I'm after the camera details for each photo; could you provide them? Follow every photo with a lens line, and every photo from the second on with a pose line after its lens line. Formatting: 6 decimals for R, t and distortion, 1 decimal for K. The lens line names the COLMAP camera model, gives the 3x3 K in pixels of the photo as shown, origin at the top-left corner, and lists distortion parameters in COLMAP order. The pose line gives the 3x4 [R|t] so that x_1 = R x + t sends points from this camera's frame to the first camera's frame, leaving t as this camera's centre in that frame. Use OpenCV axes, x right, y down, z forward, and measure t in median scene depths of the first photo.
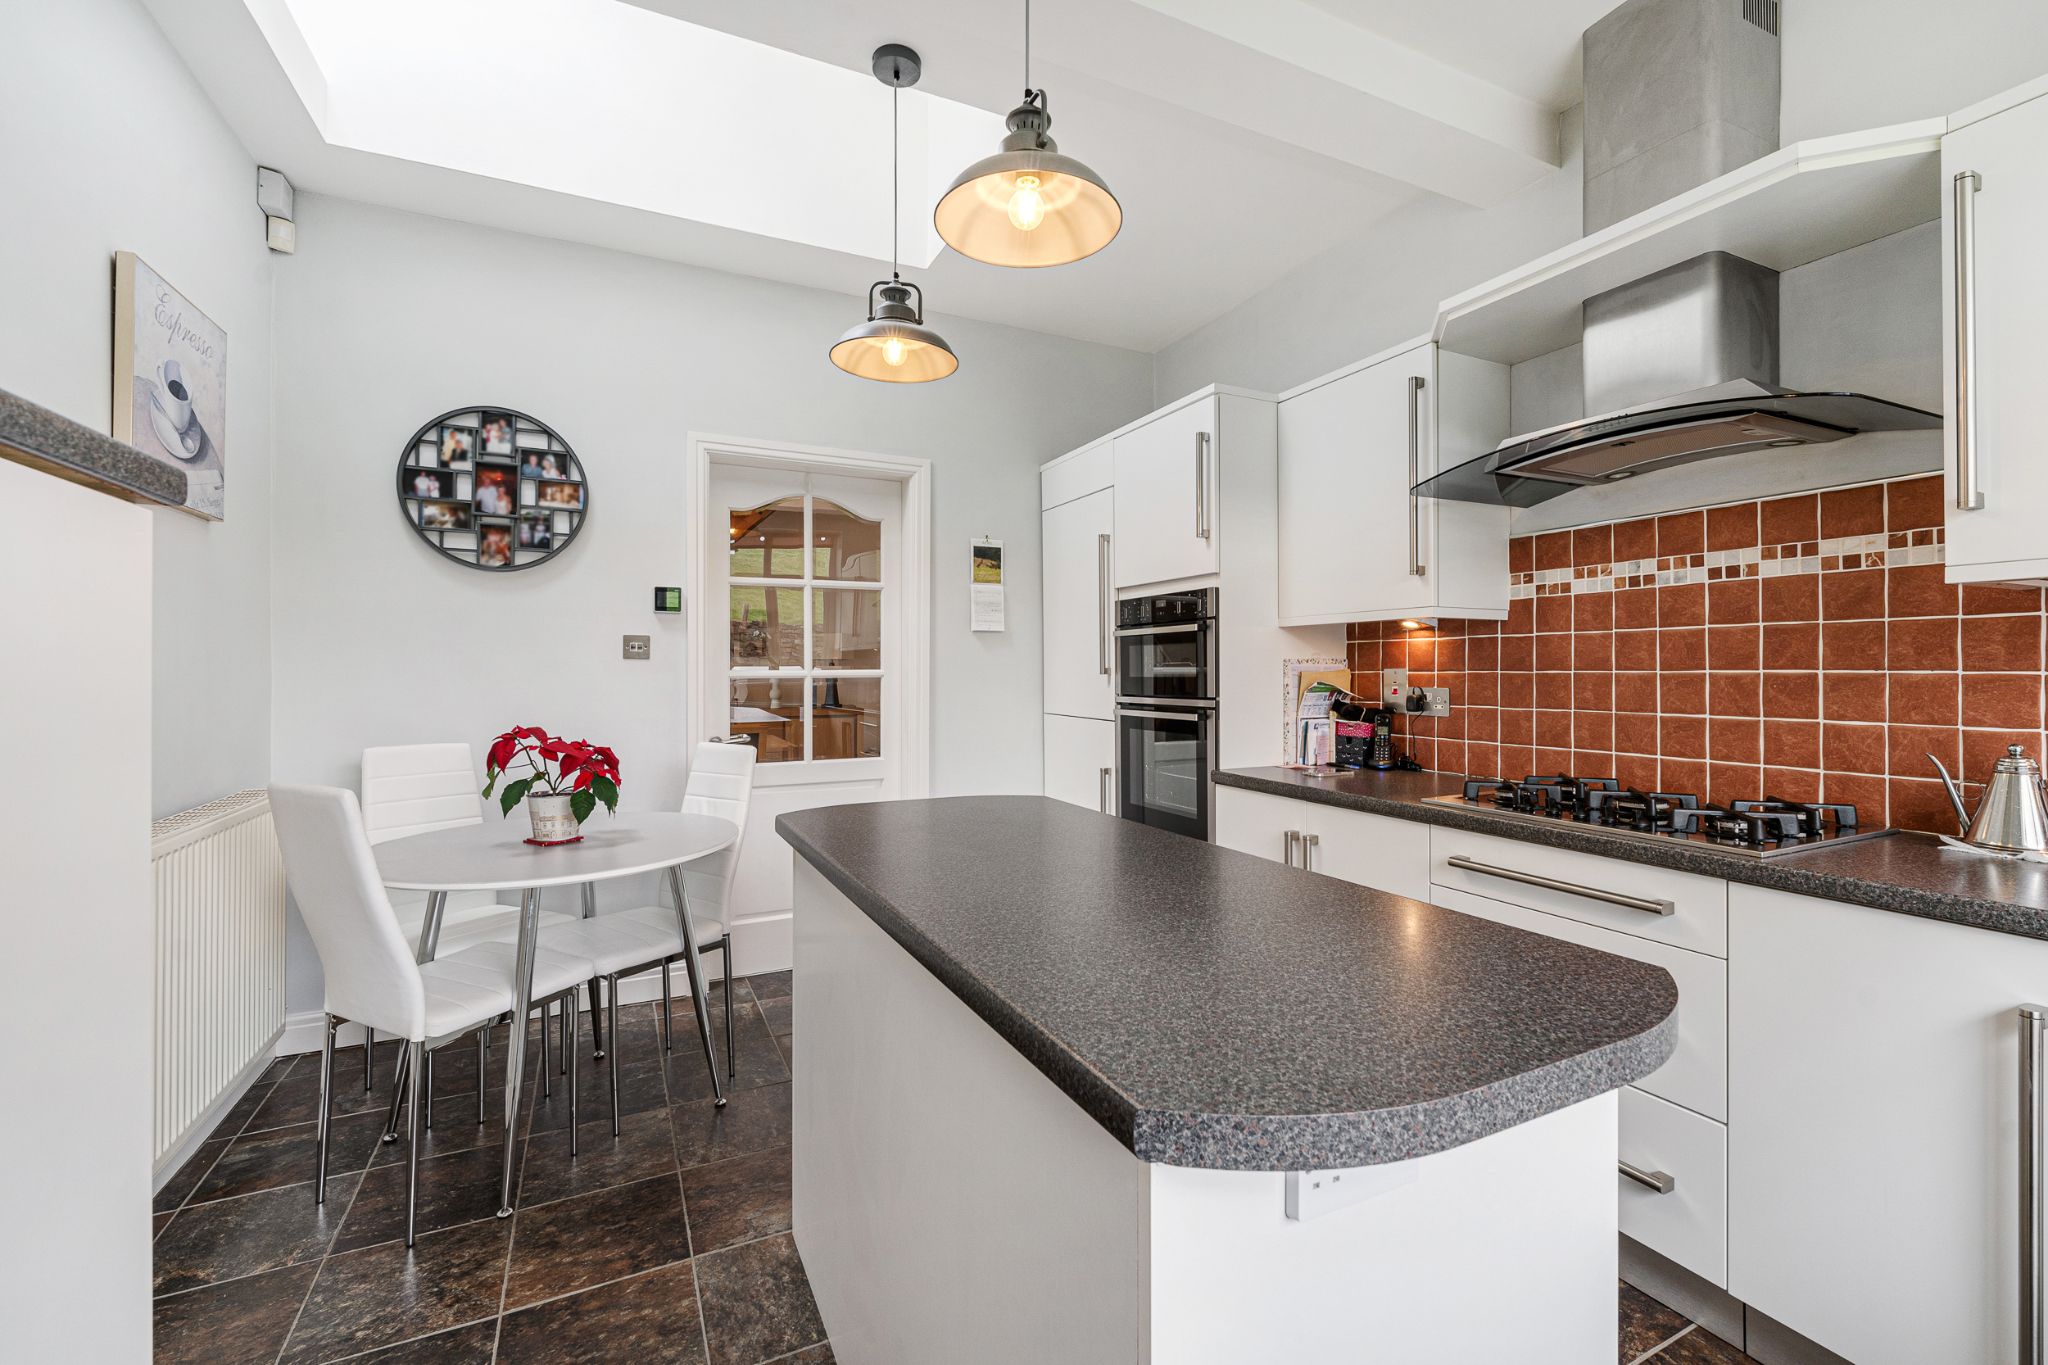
lens RADIAL K [[847.1, 0, 1010.6], [0, 847.1, 676.4], [0, 0, 1]] dist [-0.002770, -0.000979]
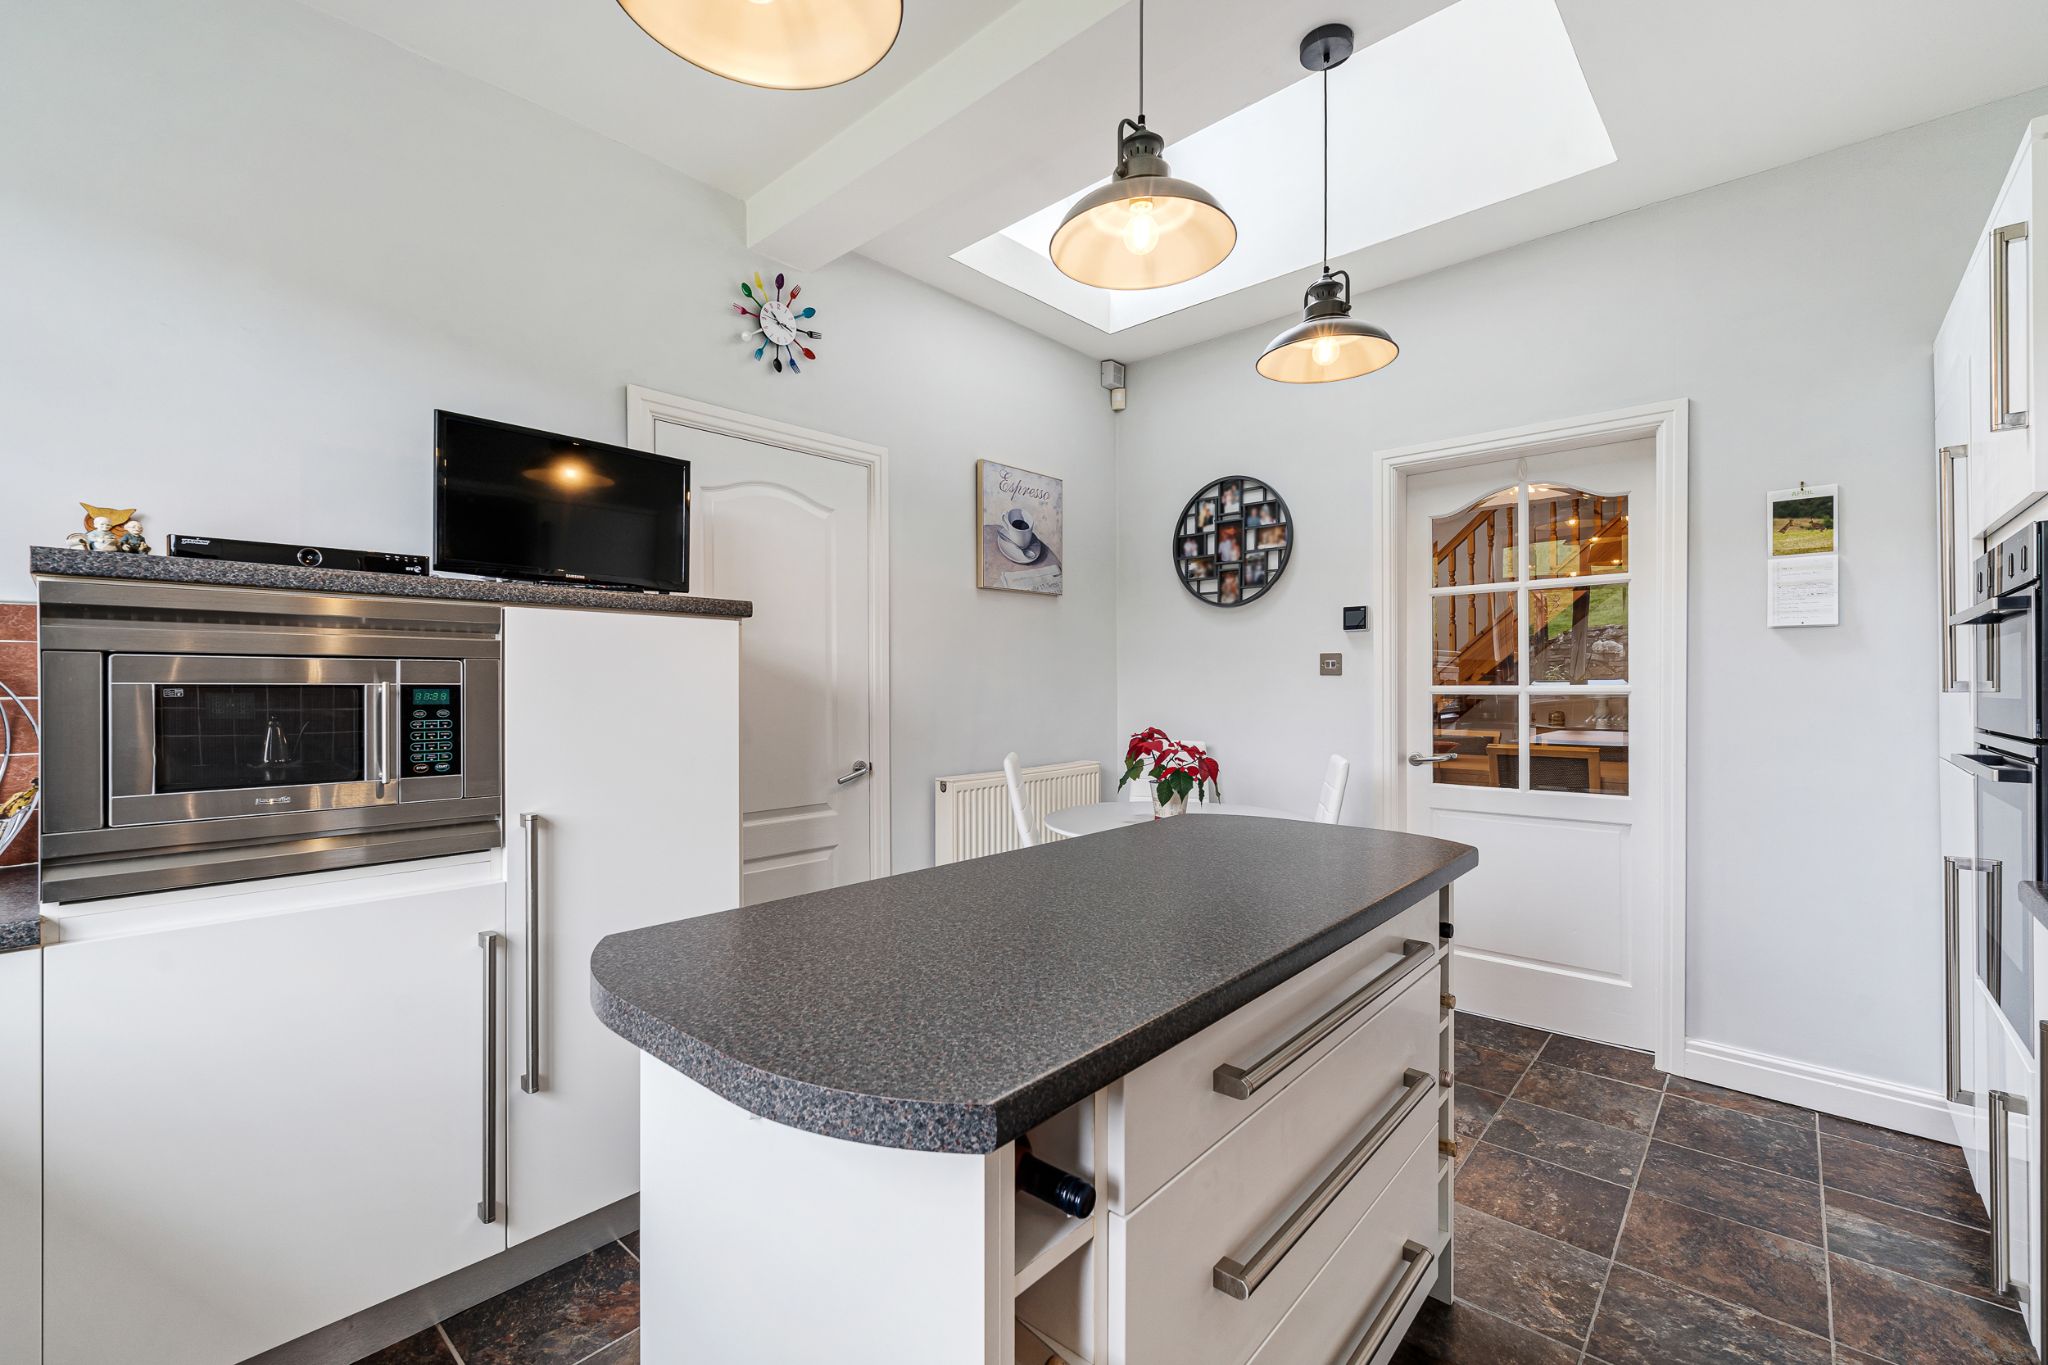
lens RADIAL K [[847.1, 0, 1014.3], [0, 847.1, 684.4], [0, 0, 1]] dist [-0.002770, -0.000979]
pose [[0.388490, -0.002357, -0.921450, 0.422077], [-0.004779, 0.999978, -0.004573, -0.002323], [0.921440, 0.006180, 0.388471, 0.216752]]
